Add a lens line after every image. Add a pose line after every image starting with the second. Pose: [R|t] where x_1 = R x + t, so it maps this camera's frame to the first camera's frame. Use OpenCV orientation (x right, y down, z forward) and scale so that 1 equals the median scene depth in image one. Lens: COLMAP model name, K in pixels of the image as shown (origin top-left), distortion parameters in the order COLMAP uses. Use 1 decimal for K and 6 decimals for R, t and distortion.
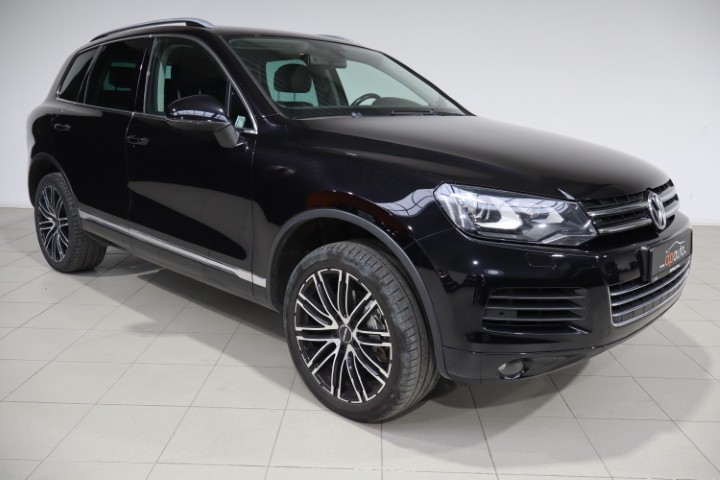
lens RADIAL K [[610.0, 0, 343.9], [0, 610.0, 236.6], [0, 0, 1]] dist [0.032840, 0.040039]
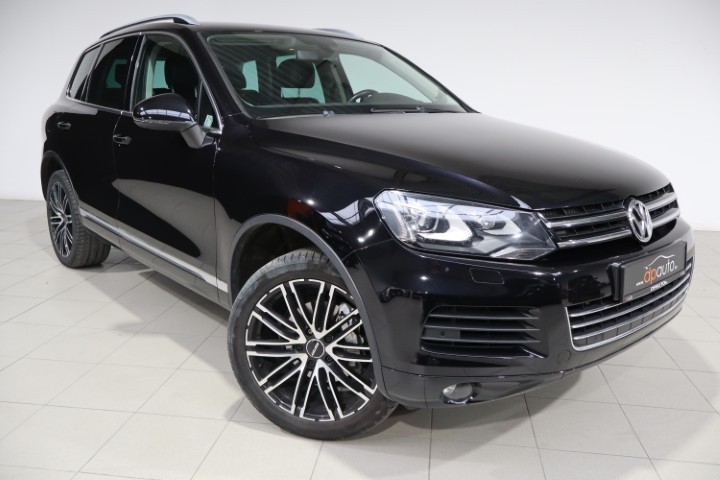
lens RADIAL K [[610.0, 0, 341.9], [0, 610.0, 227.4], [0, 0, 1]] dist [0.032840, 0.040039]
pose [[0.994630, 0.014537, -0.102466, 0.162032], [-0.014699, 0.999892, -0.000824, -0.024187], [0.102443, 0.002325, 0.994736, 0.062613]]
